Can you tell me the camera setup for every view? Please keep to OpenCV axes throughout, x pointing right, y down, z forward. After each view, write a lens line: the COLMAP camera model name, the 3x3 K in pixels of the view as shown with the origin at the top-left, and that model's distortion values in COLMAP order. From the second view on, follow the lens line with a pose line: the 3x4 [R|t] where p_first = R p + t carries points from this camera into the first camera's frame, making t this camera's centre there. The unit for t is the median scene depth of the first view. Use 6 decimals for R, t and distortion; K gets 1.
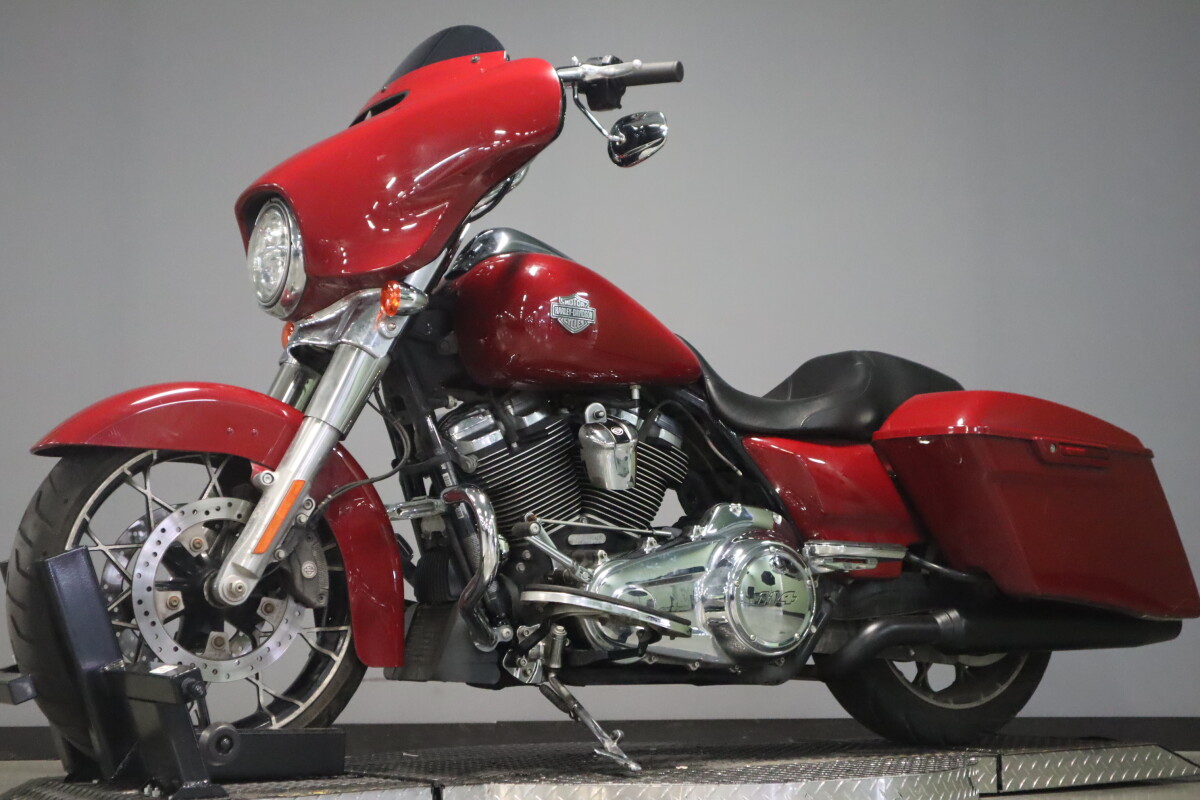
lens RADIAL K [[1847.7, 0, 592.0], [0, 1847.7, 390.9], [0, 0, 1]] dist [0.039500, 0.000000]
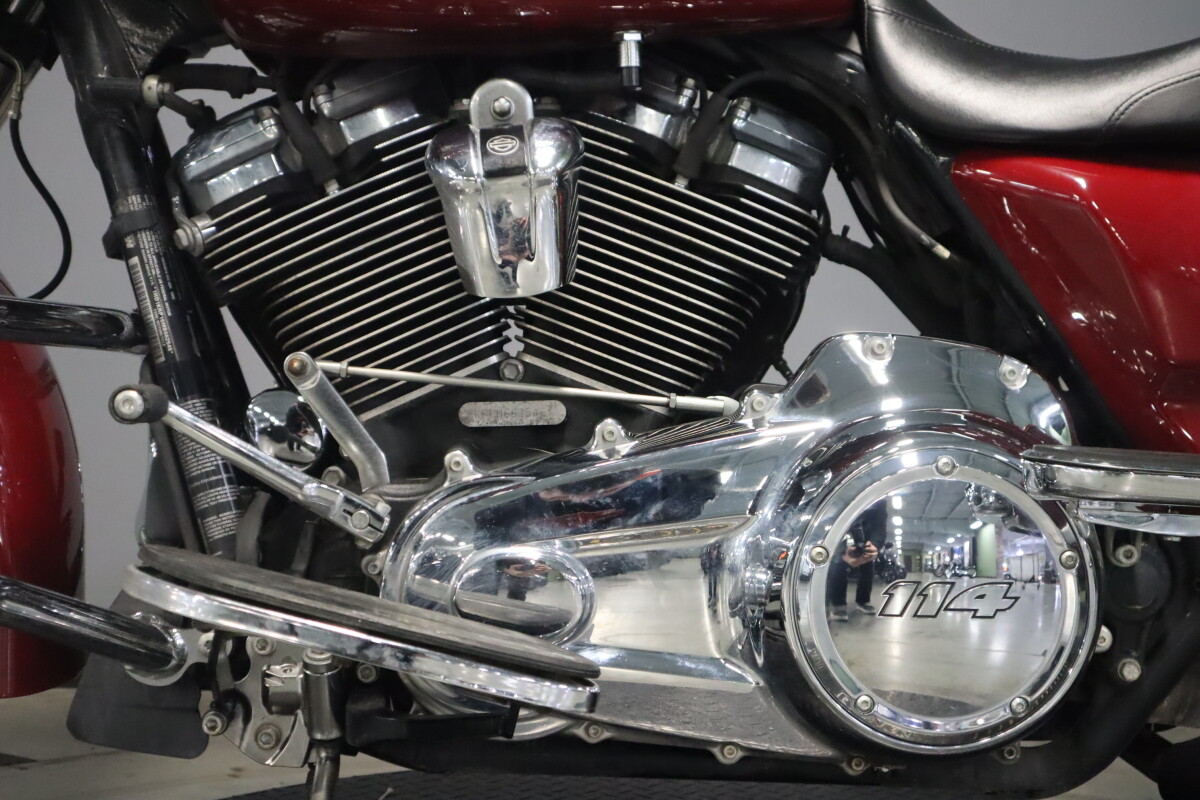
lens RADIAL K [[1649.1, 0, 608.6], [0, 1649.1, 392.3], [0, 0, 1]] dist [0.039015, 0.000000]
pose [[0.866599, 0.039576, -0.497433, 0.205541], [0.027737, 0.991489, 0.127205, 0.029501], [0.498233, -0.124033, 0.858126, 0.710645]]
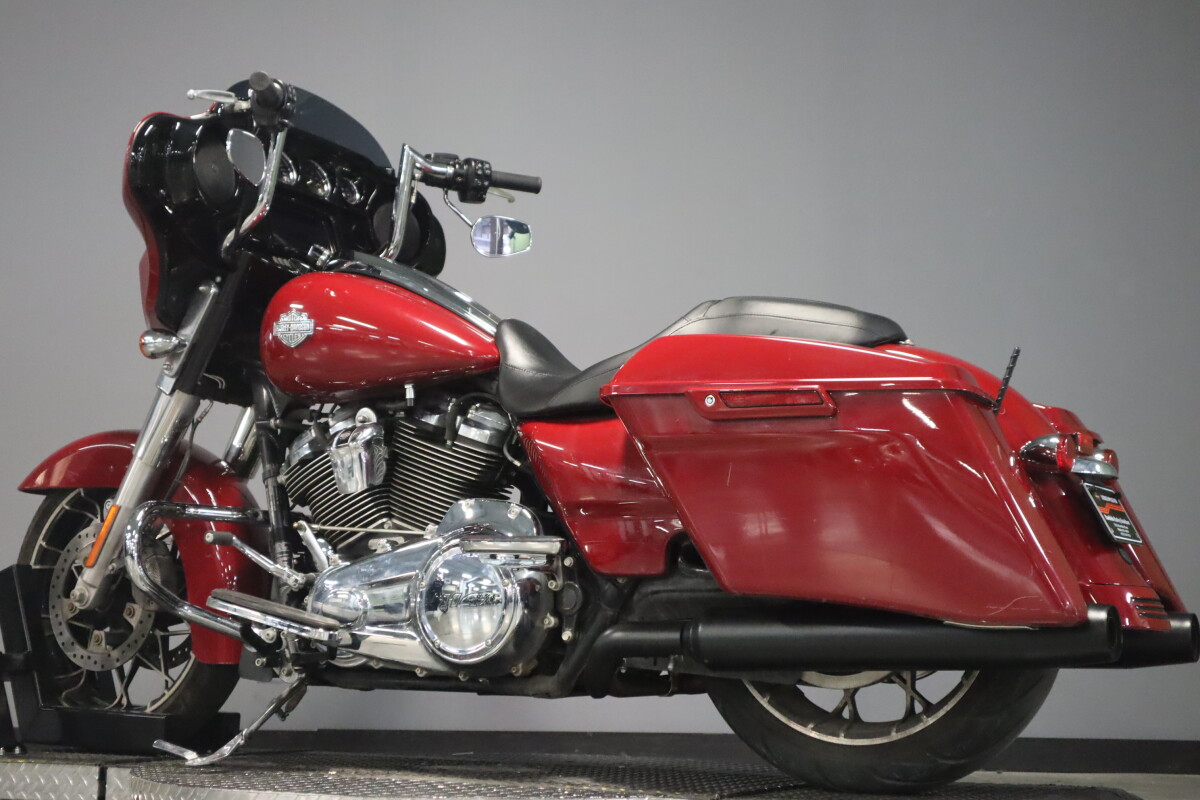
lens RADIAL K [[1847.7, 0, 596.0], [0, 1847.7, 401.6], [0, 0, 1]] dist [0.039500, 0.000000]
pose [[0.473272, -0.100352, -0.875182, 0.961794], [0.100835, 0.993131, -0.059348, 0.076896], [0.875126, -0.060161, 0.480141, 0.638160]]
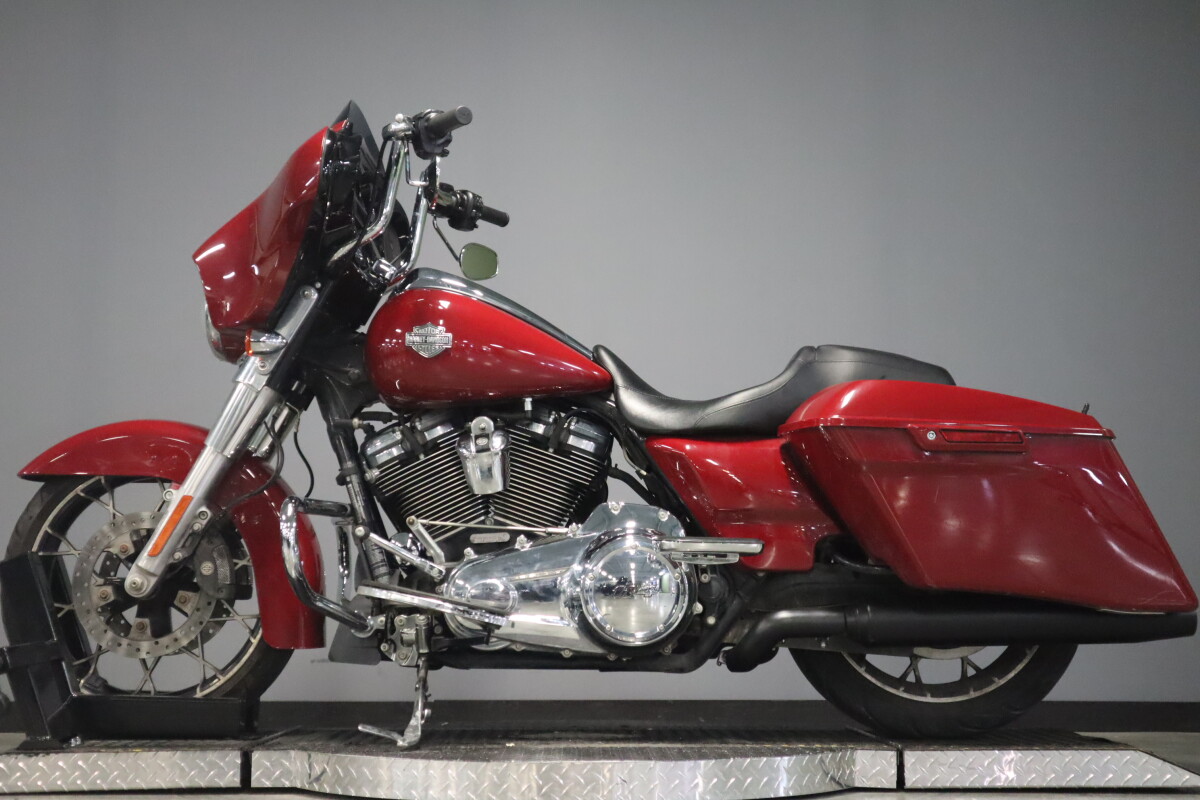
lens RADIAL K [[1649.1, 0, 604.7], [0, 1649.1, 408.8], [0, 0, 1]] dist [0.039015, 0.000000]
pose [[0.851704, -0.052658, -0.521371, 0.596783], [0.060797, 0.998149, -0.001496, 0.008145], [0.520485, -0.030423, 0.853329, 0.190346]]
